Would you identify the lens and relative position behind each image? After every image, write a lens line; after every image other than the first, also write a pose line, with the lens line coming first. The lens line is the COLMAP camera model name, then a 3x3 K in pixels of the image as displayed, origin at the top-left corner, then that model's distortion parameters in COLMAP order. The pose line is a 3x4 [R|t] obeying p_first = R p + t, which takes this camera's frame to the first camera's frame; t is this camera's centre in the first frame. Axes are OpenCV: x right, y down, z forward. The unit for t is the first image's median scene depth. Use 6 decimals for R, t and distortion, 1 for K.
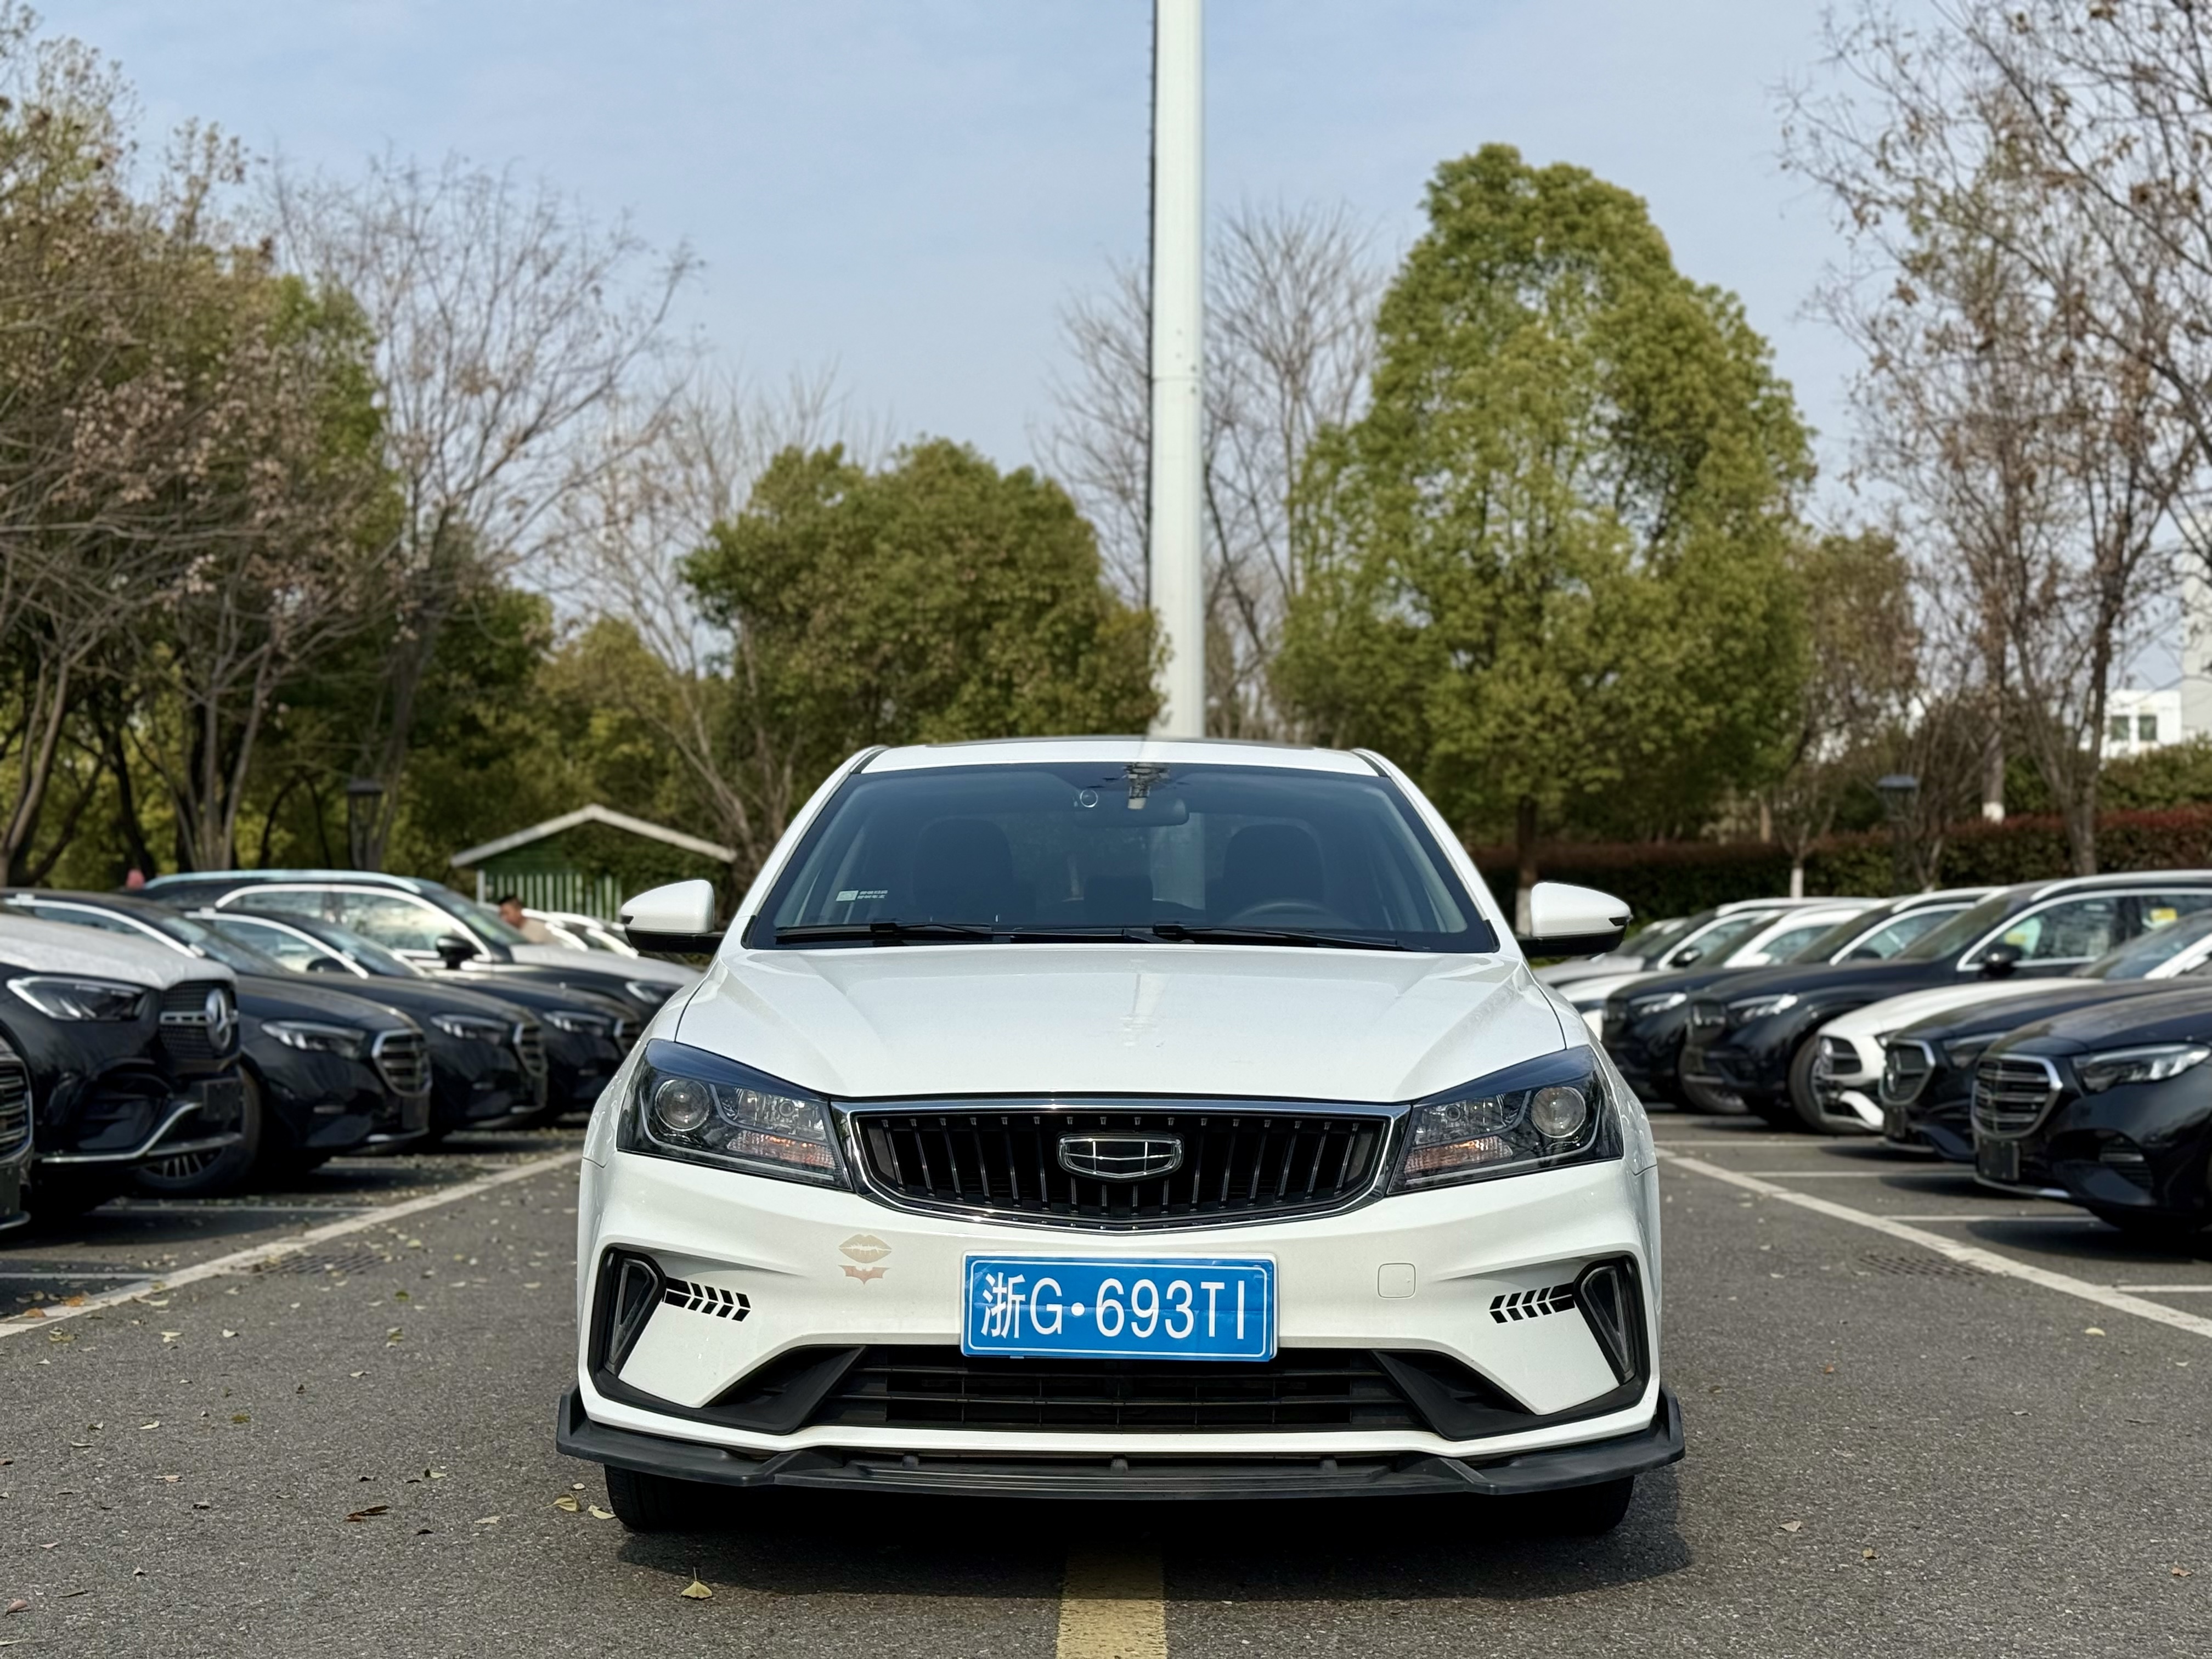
lens RADIAL K [[3160.4, 0, 1096.1], [0, 3160.4, 832.6], [0, 0, 1]] dist [0.198998, 0.030472]
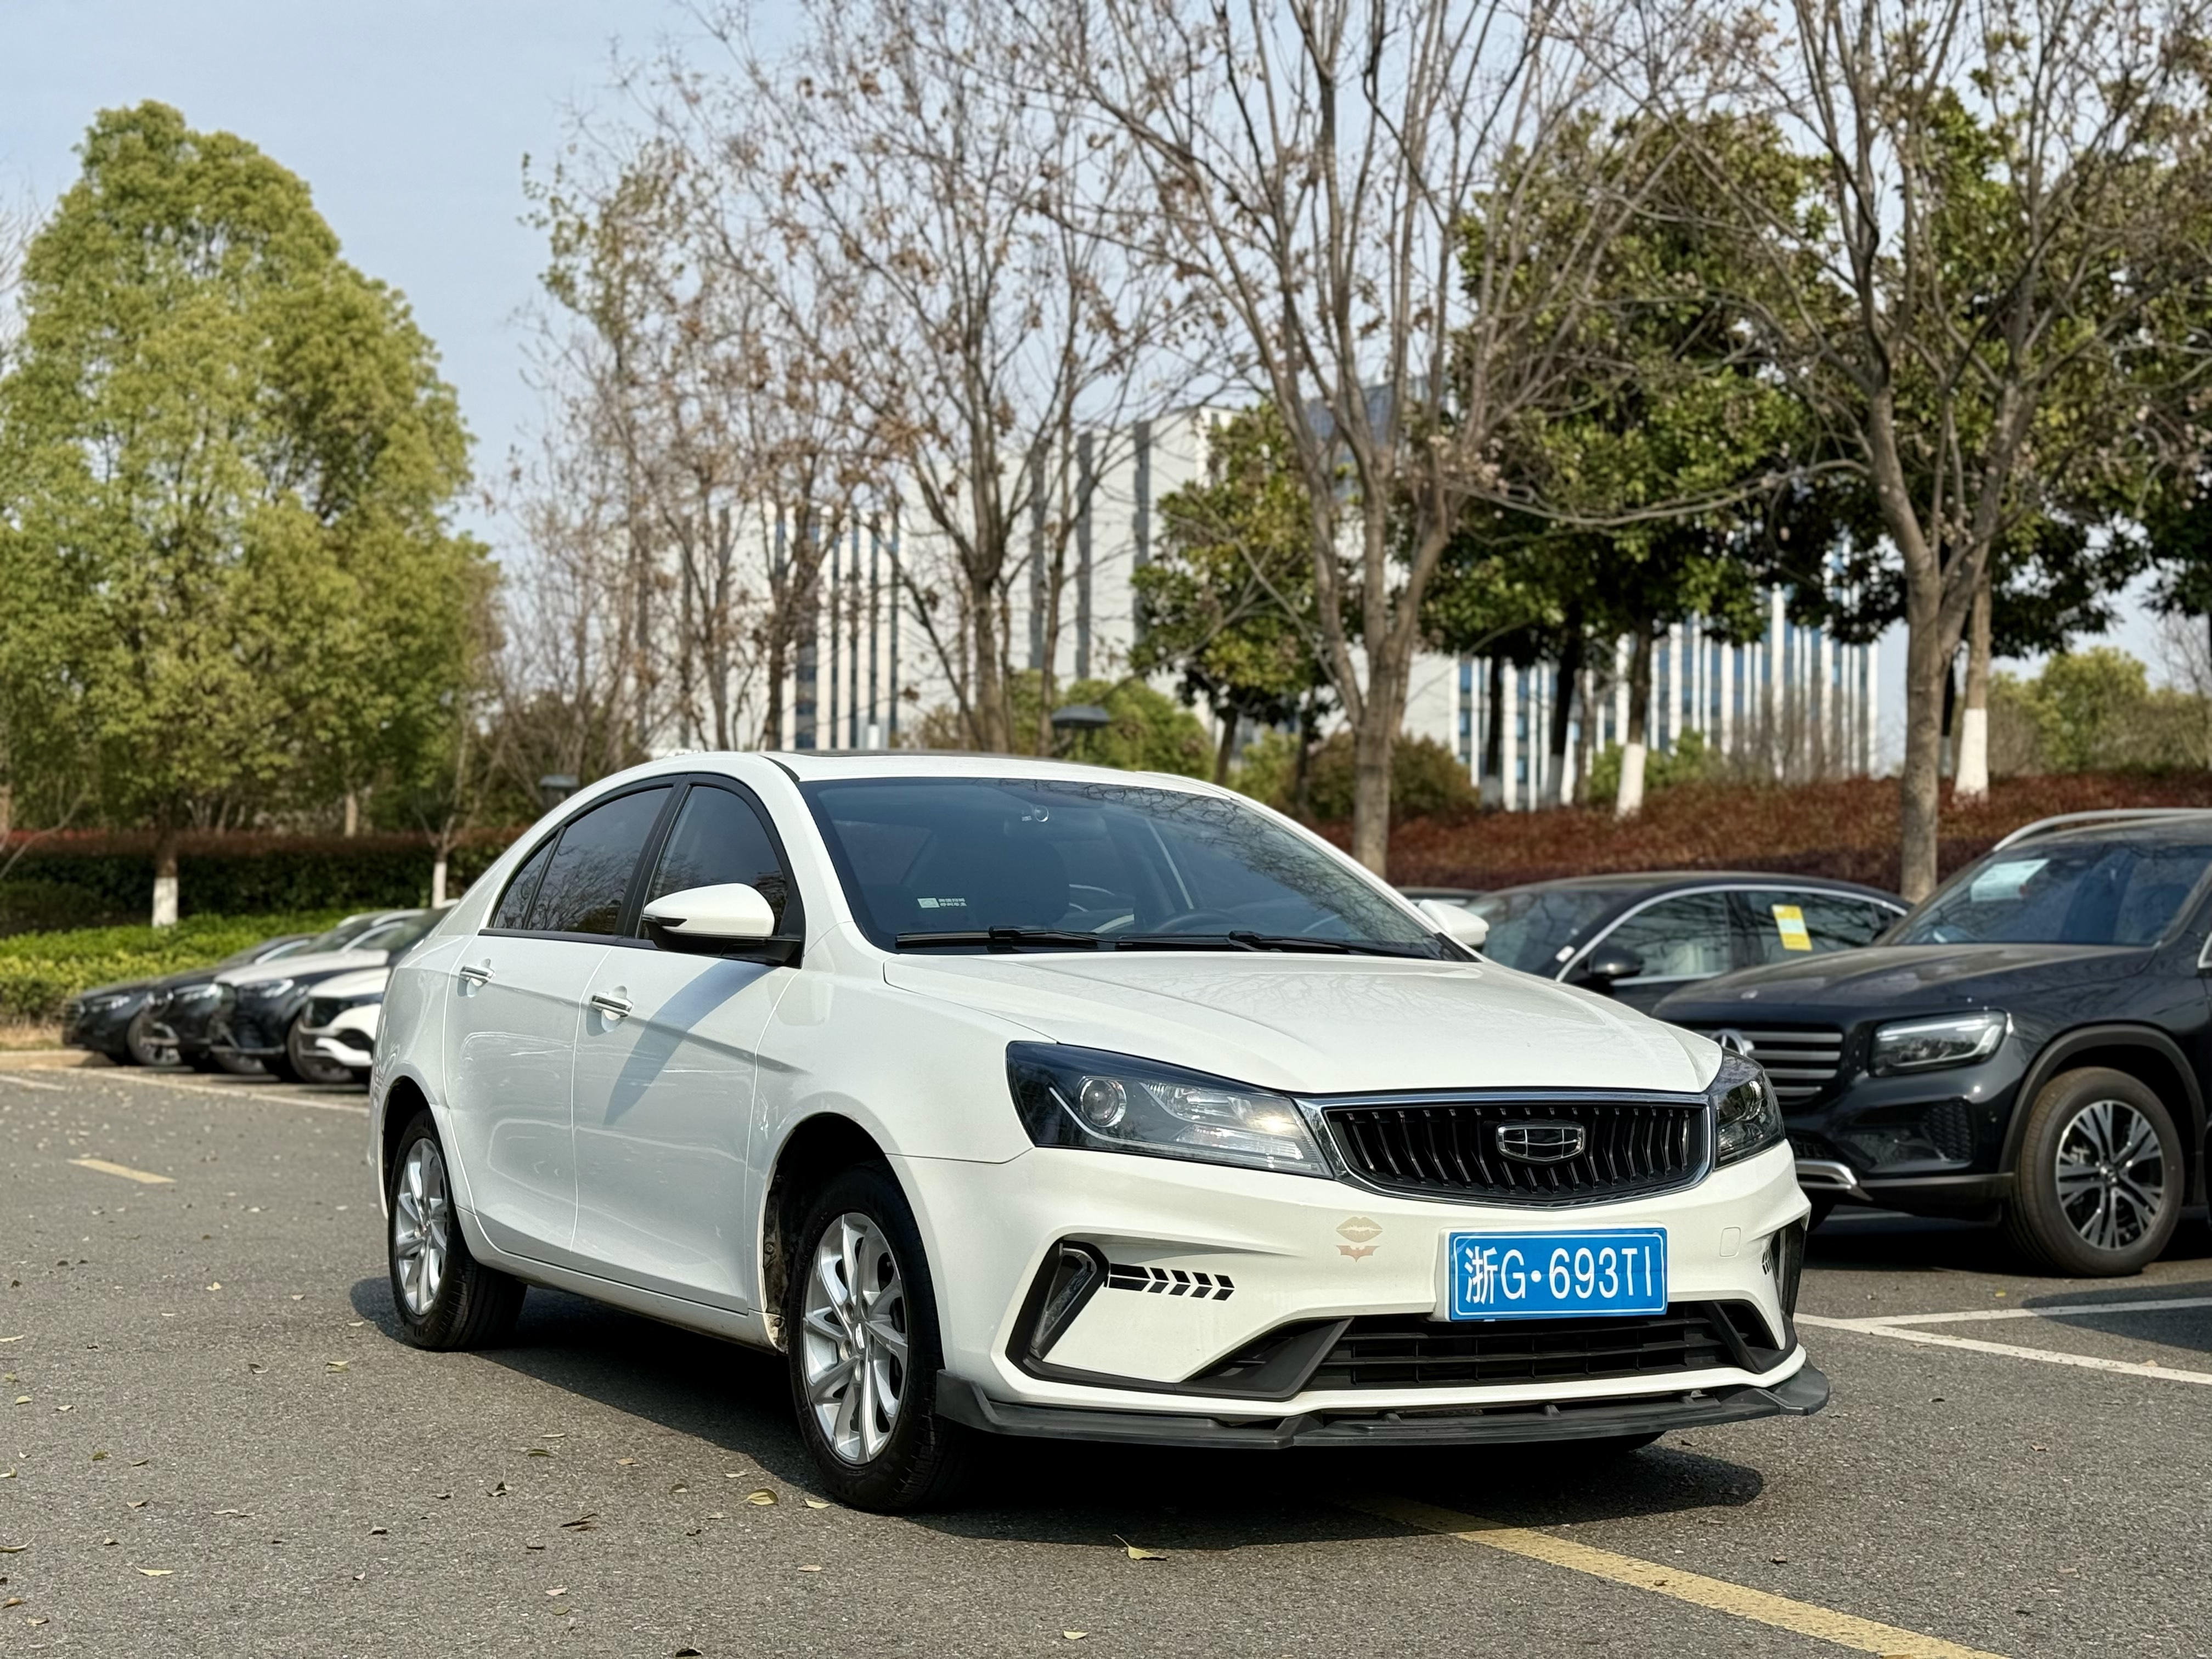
lens RADIAL K [[3160.4, 0, 1096.1], [0, 3160.4, 832.6], [0, 0, 1]] dist [0.198998, 0.030472]
pose [[0.864846, 0.024939, 0.501417, -0.709636], [-0.026871, 0.999633, -0.003372, -0.001762], [-0.501317, -0.010558, 0.865199, 0.084624]]
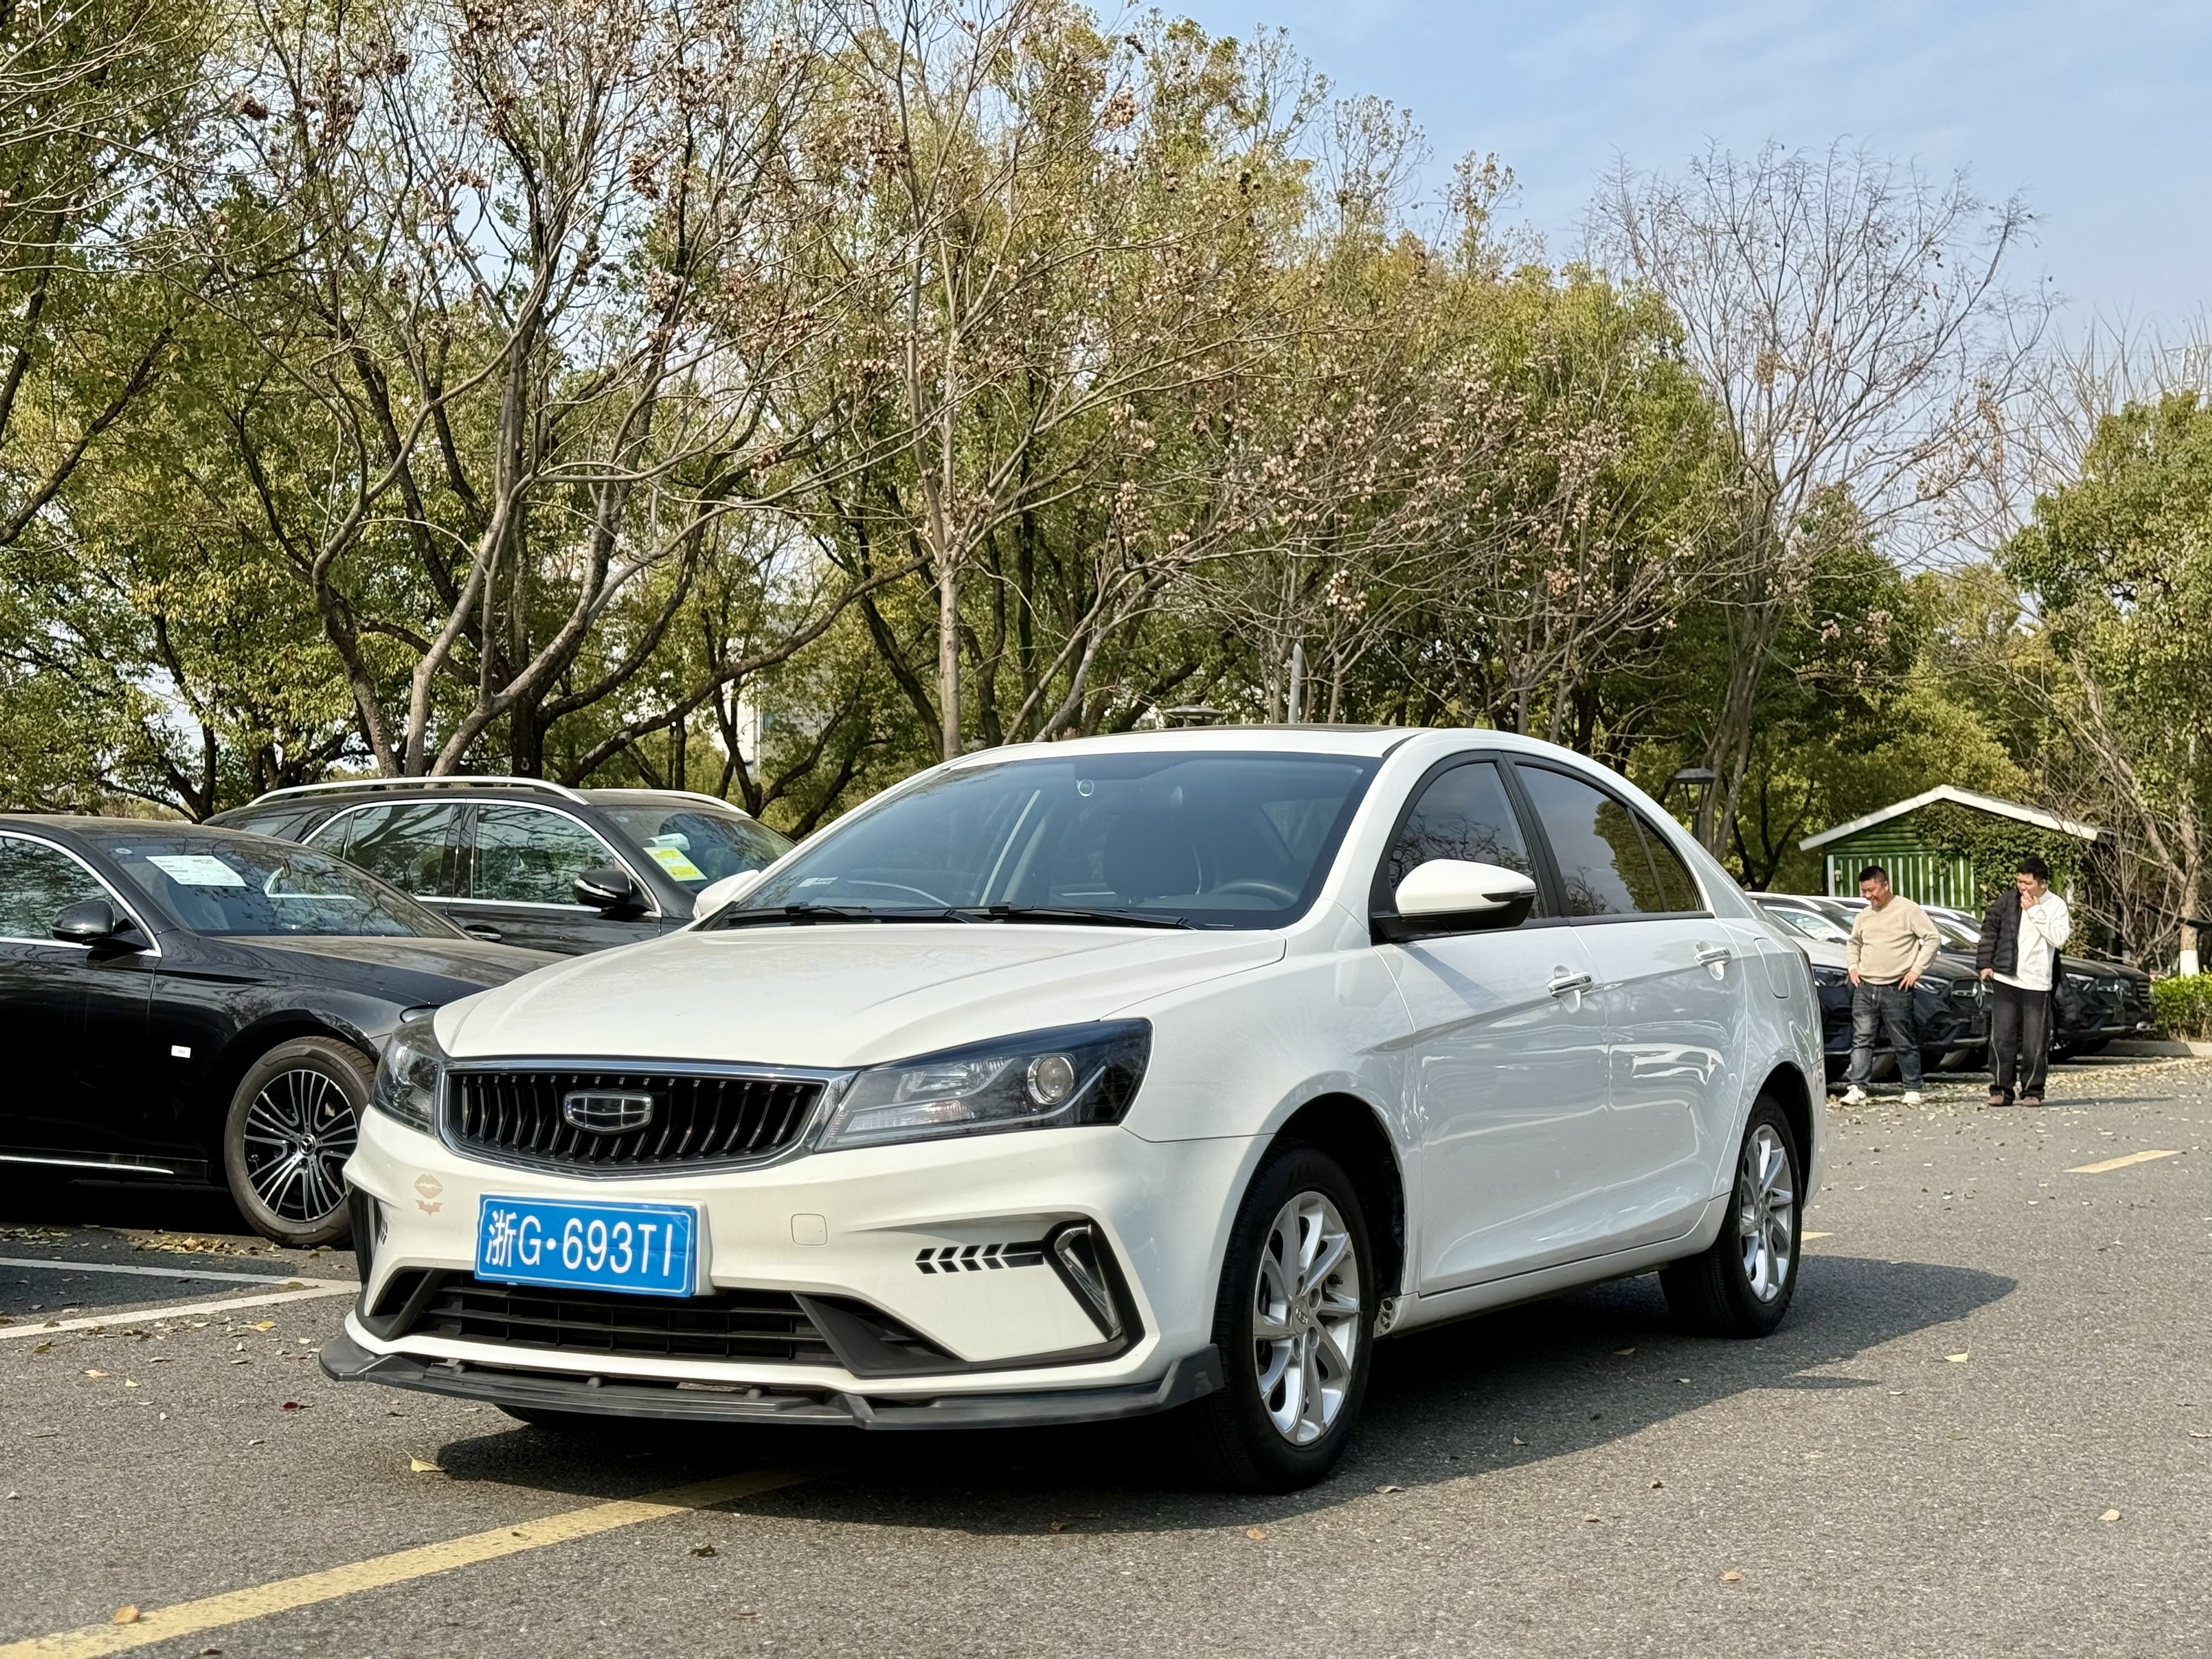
lens RADIAL K [[3160.4, 0, 1096.1], [0, 3160.4, 832.6], [0, 0, 1]] dist [0.198998, 0.030472]
pose [[0.876992, -0.016844, -0.480210, 0.705699], [0.019218, 0.999815, 0.000026, 0.005771], [0.480121, -0.009251, 0.877154, 0.087111]]
